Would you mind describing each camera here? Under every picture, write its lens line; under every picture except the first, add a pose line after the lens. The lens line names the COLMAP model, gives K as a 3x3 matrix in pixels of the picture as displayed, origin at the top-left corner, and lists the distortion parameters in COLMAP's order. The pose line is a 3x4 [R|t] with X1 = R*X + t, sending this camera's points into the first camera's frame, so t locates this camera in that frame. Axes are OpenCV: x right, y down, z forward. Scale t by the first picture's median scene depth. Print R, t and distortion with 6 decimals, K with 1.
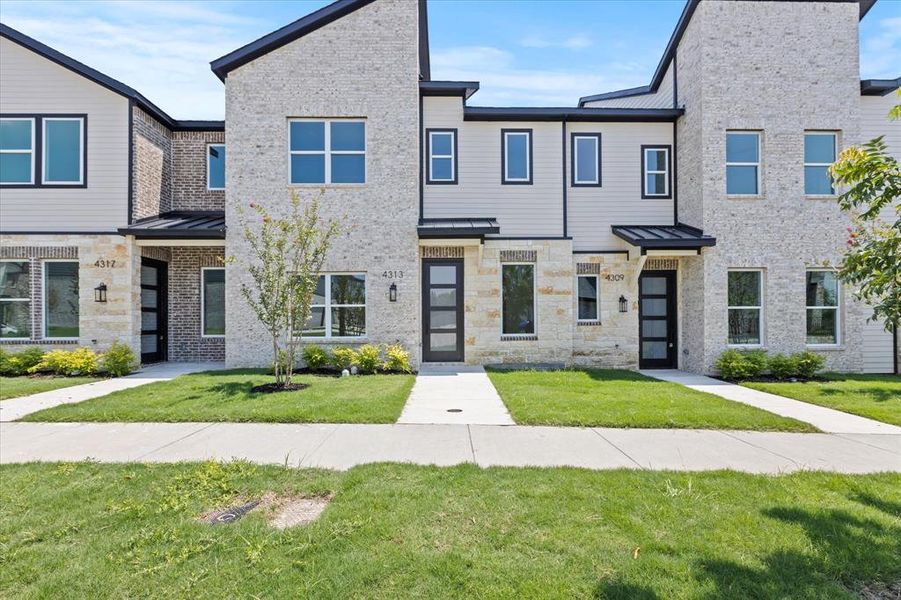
lens RADIAL K [[394.7, 0, 438.9], [0, 394.7, 314.4], [0, 0, 1]] dist [0.000628, 0.000333]
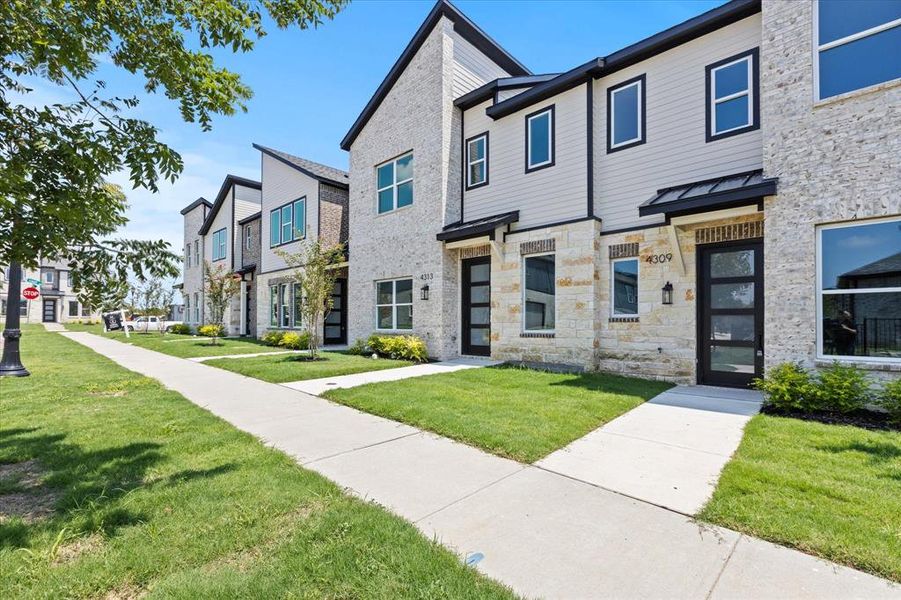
lens RADIAL K [[394.7, 0, 438.9], [0, 394.7, 314.4], [0, 0, 1]] dist [0.000628, 0.000333]
pose [[0.724010, -0.007454, -0.689750, 0.668421], [0.001214, 0.999954, -0.009532, 0.019920], [0.689789, 0.006064, 0.723985, 0.167827]]
